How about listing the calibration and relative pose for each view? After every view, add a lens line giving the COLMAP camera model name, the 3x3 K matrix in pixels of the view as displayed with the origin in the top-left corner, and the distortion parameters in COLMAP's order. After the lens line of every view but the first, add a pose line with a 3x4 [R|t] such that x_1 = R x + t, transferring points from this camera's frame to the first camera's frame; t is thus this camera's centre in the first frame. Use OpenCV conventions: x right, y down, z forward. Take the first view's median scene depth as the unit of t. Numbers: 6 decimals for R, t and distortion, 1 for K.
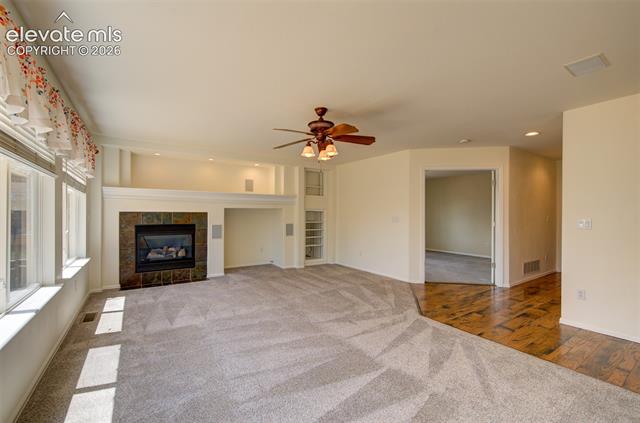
lens RADIAL K [[274.9, 0, 319.4], [0, 274.9, 215.3], [0, 0, 1]] dist [-0.002523, -0.000185]
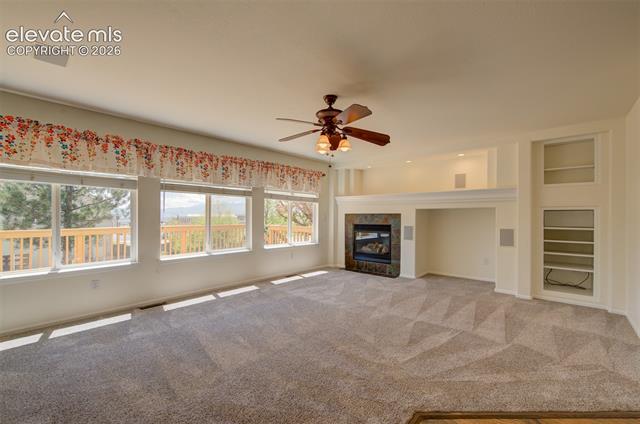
lens RADIAL K [[274.9, 0, 319.4], [0, 274.9, 215.8], [0, 0, 1]] dist [-0.002523, -0.000185]
pose [[0.256646, -0.001584, -0.966504, 0.526200], [-0.005650, 0.999979, -0.003139, 0.002668], [0.966489, 0.006266, 0.256632, 0.445939]]
